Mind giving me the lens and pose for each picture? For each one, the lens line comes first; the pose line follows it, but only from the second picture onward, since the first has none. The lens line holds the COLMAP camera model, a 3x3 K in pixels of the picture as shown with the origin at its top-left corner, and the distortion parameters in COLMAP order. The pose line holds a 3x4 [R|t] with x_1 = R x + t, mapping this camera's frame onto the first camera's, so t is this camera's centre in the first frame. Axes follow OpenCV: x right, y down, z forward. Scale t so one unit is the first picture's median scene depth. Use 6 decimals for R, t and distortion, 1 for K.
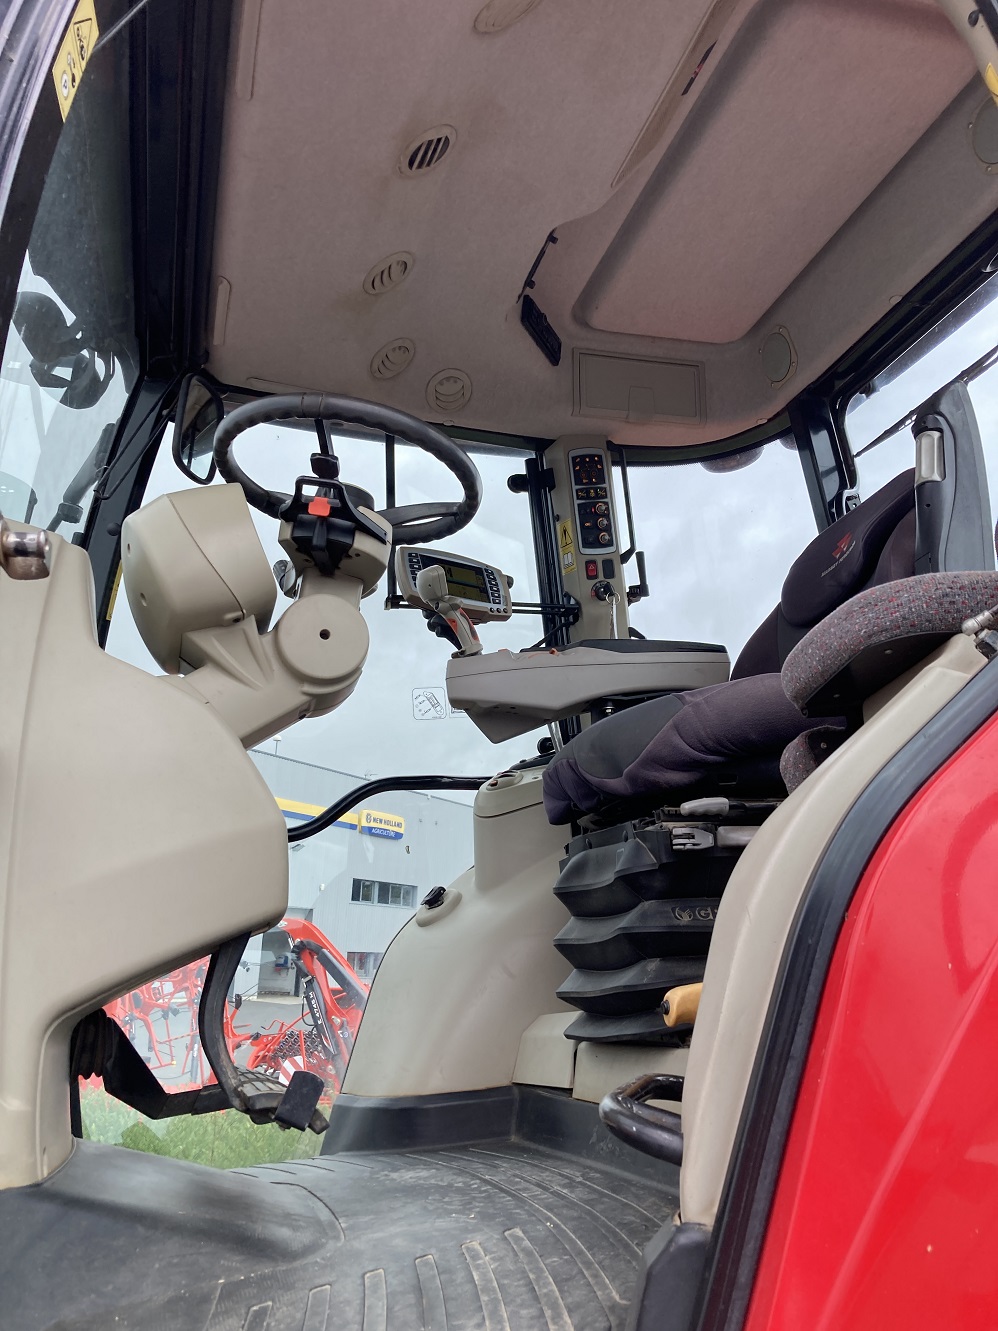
lens RADIAL K [[1084.2, 0, 499.0], [0, 1084.2, 665.5], [0, 0, 1]] dist [0.009002, 0.003654]
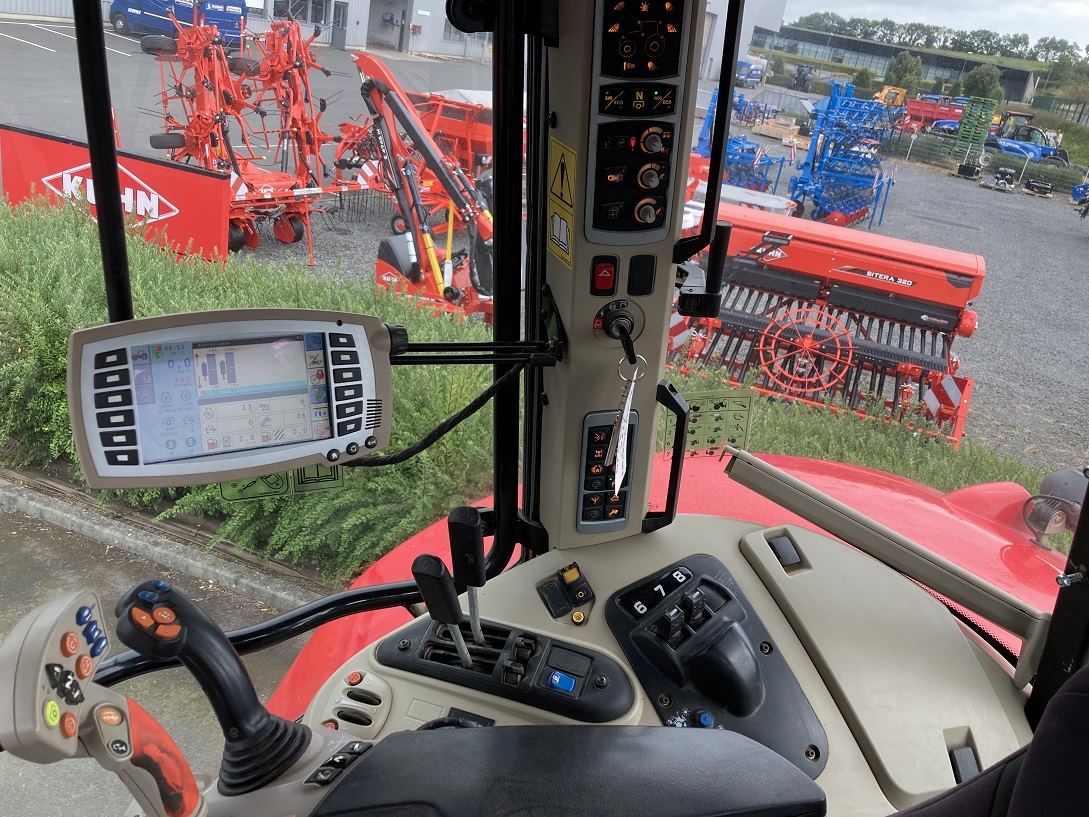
lens RADIAL K [[902.7, 0, 545.1], [0, 902.7, 377.7], [0, 0, 1]] dist [-0.012260, 0.019521]
pose [[0.989529, 0.143656, 0.013991, 0.061267], [-0.123377, 0.791555, 0.598513, -0.274831], [0.074906, -0.593972, 0.800991, 0.664187]]
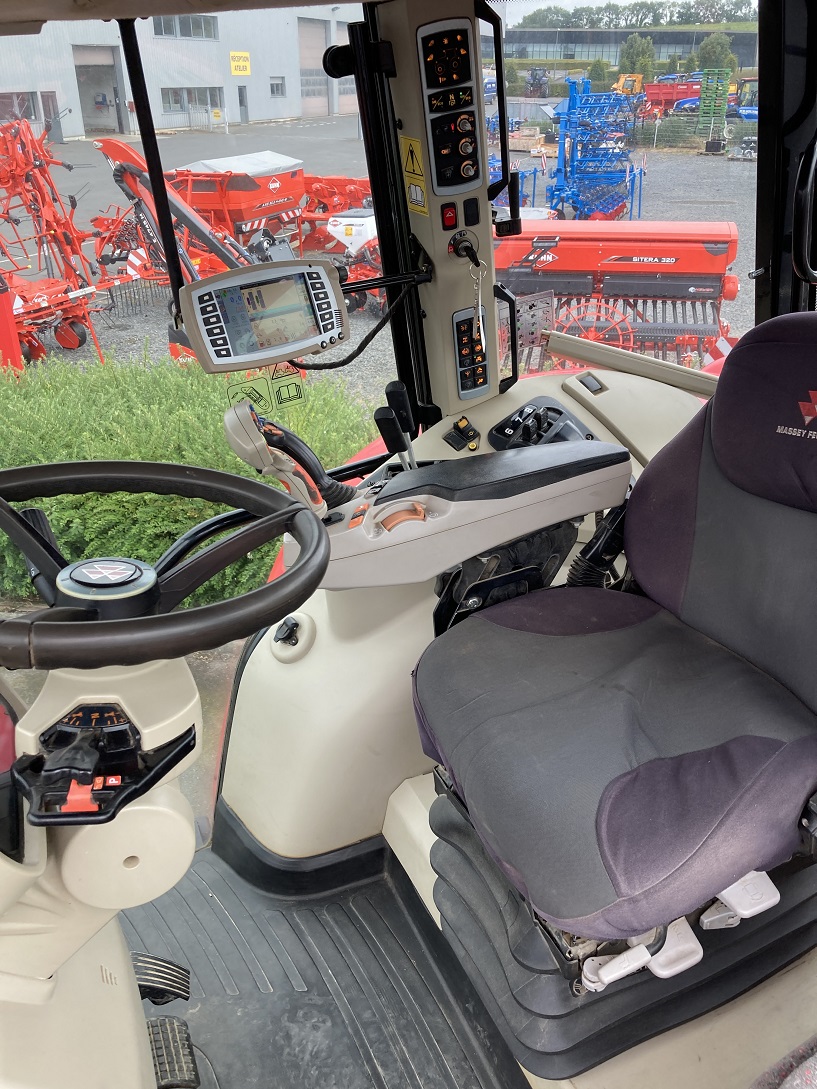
lens RADIAL K [[902.7, 0, 427.9], [0, 902.7, 546.2], [0, 0, 1]] dist [-0.012260, 0.019521]
pose [[0.992155, -0.081121, 0.095116, -0.006130], [-0.006246, 0.727748, 0.685816, -0.344105], [-0.124855, -0.681031, 0.721532, 0.398810]]
